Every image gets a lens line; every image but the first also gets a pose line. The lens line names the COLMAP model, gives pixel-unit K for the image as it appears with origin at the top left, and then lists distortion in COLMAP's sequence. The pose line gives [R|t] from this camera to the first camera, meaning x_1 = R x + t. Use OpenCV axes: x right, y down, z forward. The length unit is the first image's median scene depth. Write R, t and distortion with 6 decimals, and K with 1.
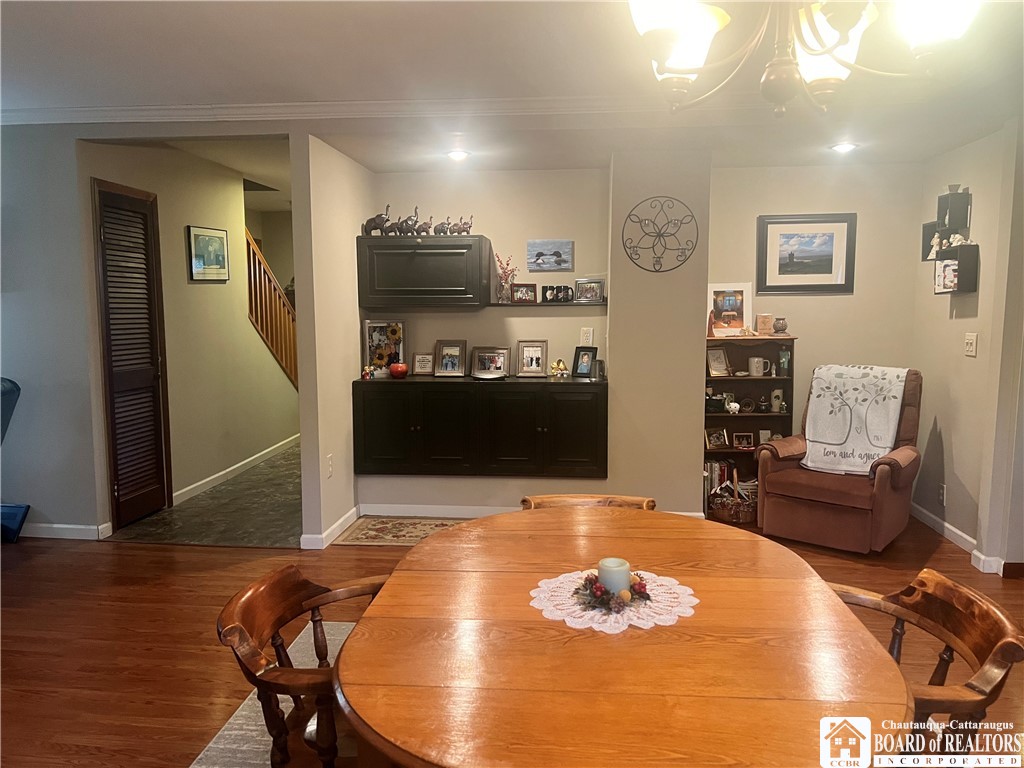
lens RADIAL K [[763.2, 0, 510.0], [0, 763.2, 386.2], [0, 0, 1]] dist [0.027731, -0.034831]
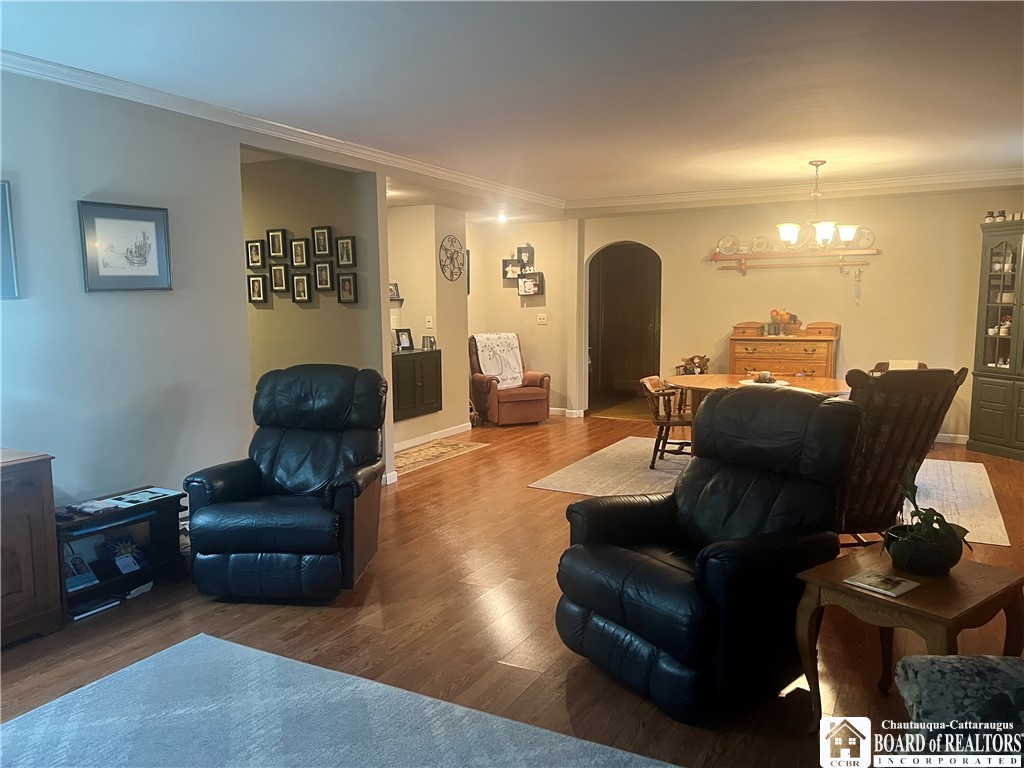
lens RADIAL K [[763.2, 0, 511.8], [0, 763.2, 384.7], [0, 0, 1]] dist [0.027731, -0.034831]
pose [[0.364699, -0.102415, 0.925476, -1.318347], [0.105298, 0.992093, 0.068293, -0.025196], [-0.925152, 0.072545, 0.372600, 0.279949]]
